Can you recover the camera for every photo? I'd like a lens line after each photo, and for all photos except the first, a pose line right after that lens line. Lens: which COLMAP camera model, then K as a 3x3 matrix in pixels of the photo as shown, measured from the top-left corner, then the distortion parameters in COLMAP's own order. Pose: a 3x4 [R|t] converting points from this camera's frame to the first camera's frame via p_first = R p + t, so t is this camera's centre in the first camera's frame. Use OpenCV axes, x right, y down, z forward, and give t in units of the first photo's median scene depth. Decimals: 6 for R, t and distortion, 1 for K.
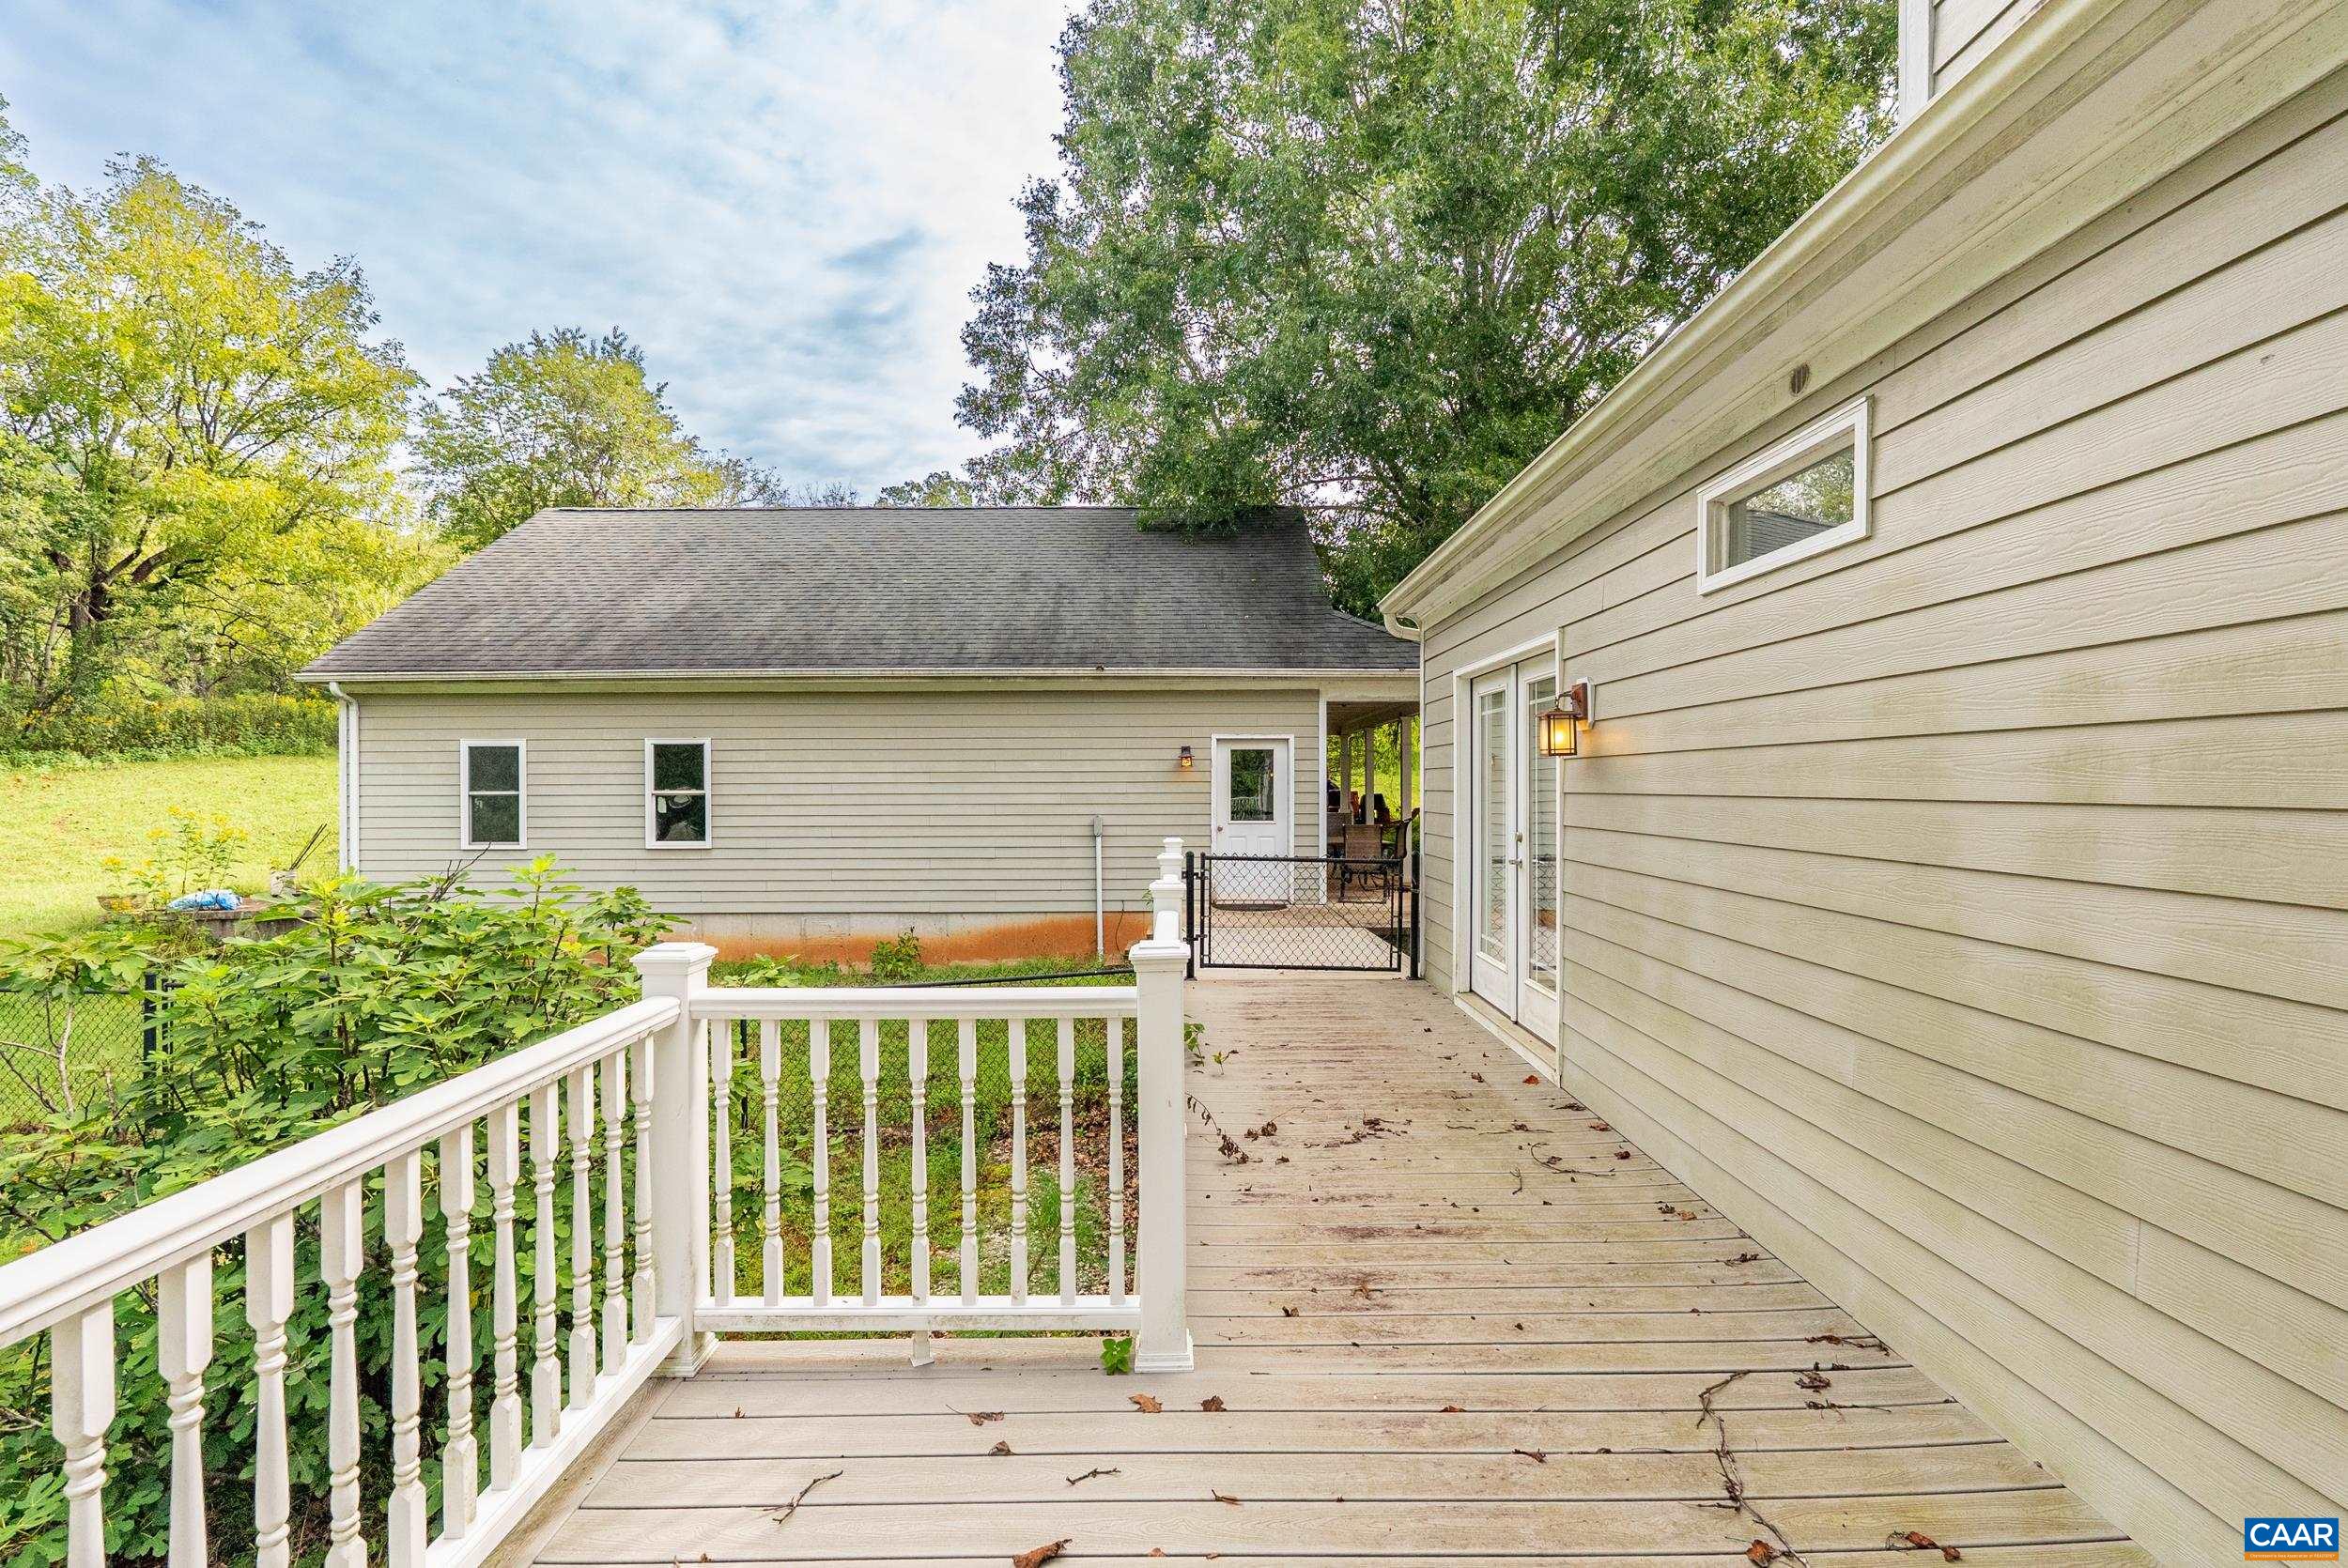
lens RADIAL K [[1048.6, 0, 1186.3], [0, 1048.6, 783.1], [0, 0, 1]] dist [-0.002094, -0.000296]
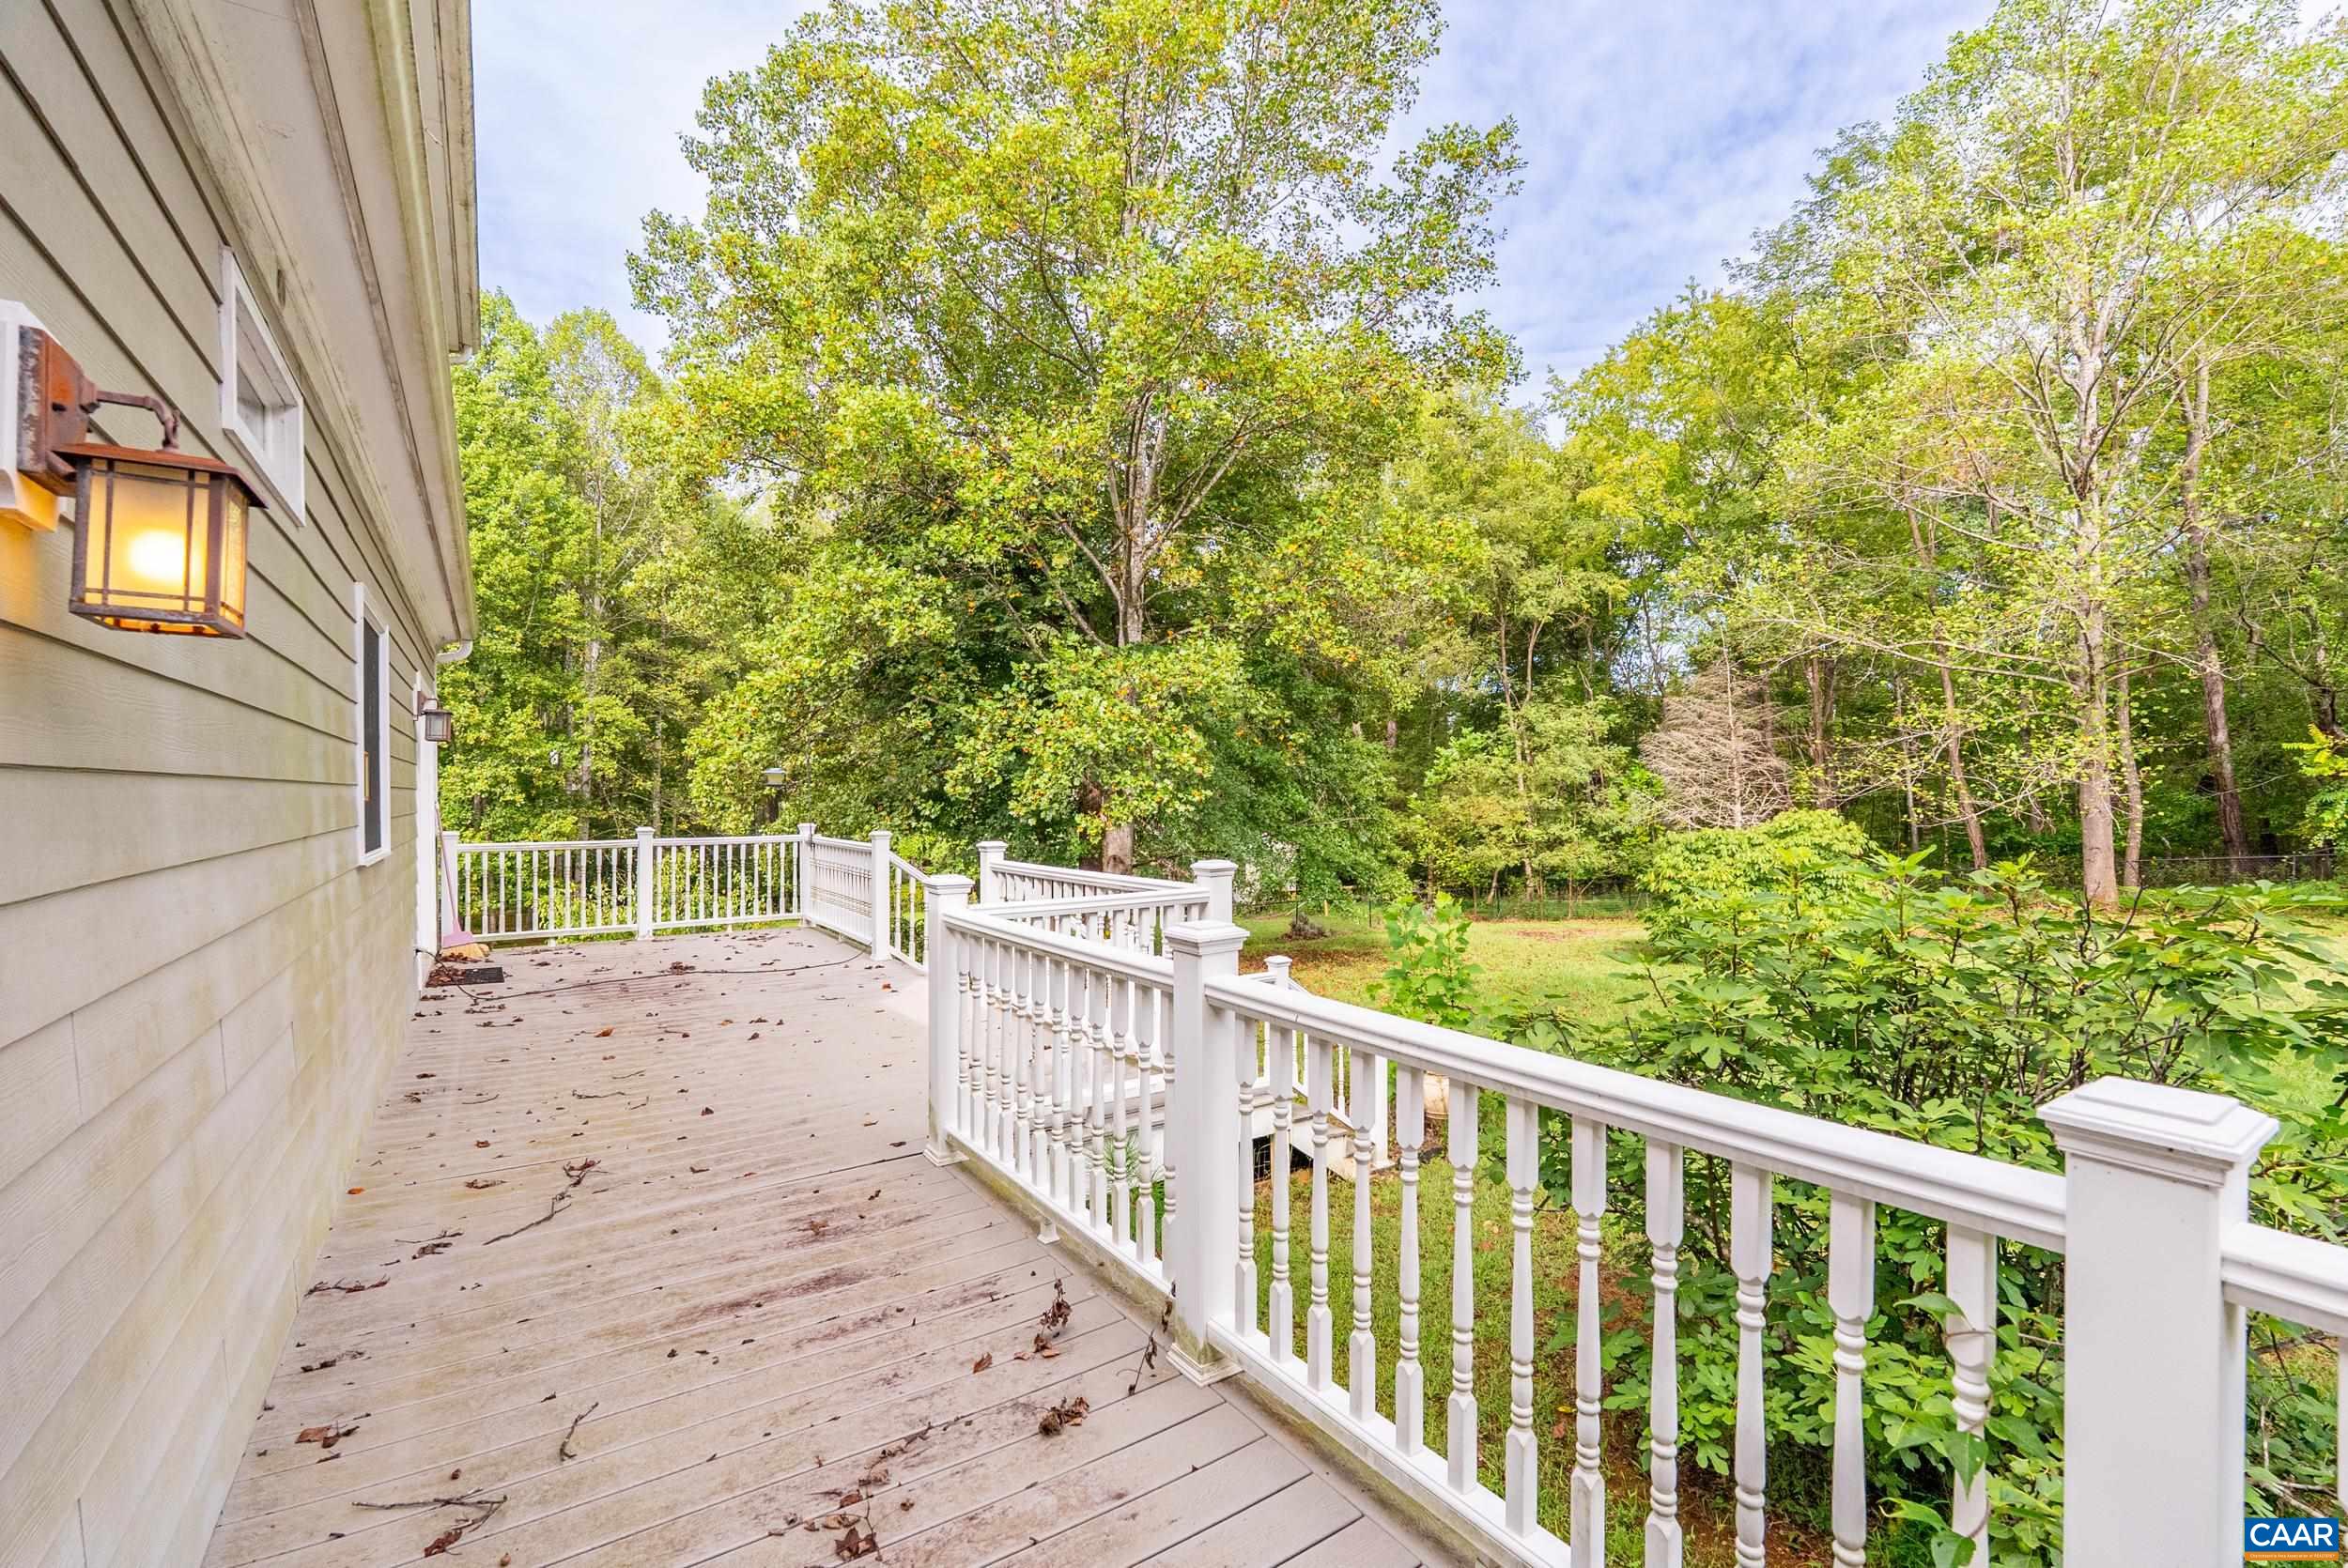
lens RADIAL K [[1024.0, 0, 1184.6], [0, 1024.0, 780.7], [0, 0, 1]] dist [-0.003697, -0.000384]
pose [[-0.836236, -0.002310, -0.548365, 0.386156], [0.004743, 0.999923, -0.011445, 0.026924], [0.548350, -0.012172, -0.836161, 1.872765]]
